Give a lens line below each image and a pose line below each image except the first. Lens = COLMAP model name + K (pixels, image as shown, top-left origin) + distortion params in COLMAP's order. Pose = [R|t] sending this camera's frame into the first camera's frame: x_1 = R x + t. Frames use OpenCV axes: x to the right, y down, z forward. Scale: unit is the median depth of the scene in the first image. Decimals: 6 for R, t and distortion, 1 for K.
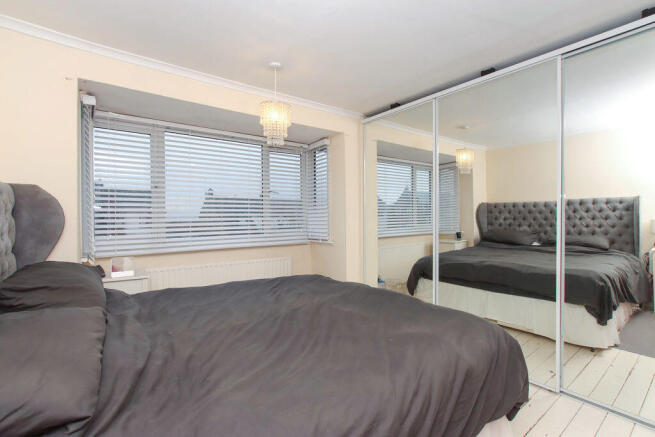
lens RADIAL K [[294.9, 0, 327.5], [0, 294.9, 218.5], [0, 0, 1]] dist [-0.001320, -0.000114]
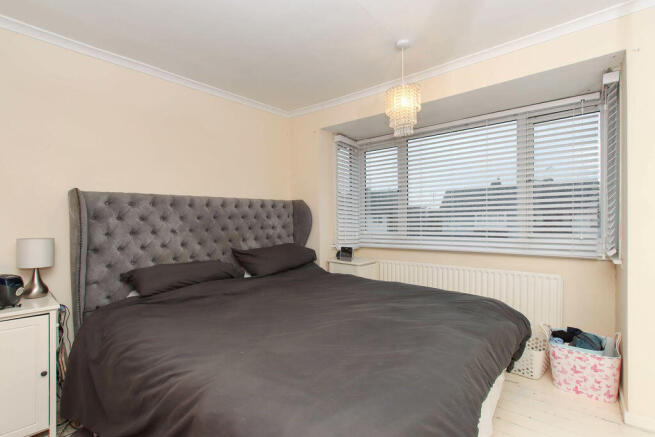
lens RADIAL K [[317.4, 0, 327.5], [0, 317.4, 218.5], [0, 0, 1]] dist [0.021957, -0.000052]
pose [[0.231961, 0.006398, -0.972704, 0.562476], [0.006099, 0.999949, 0.008031, -0.010166], [0.972706, -0.007795, 0.231910, 0.435503]]
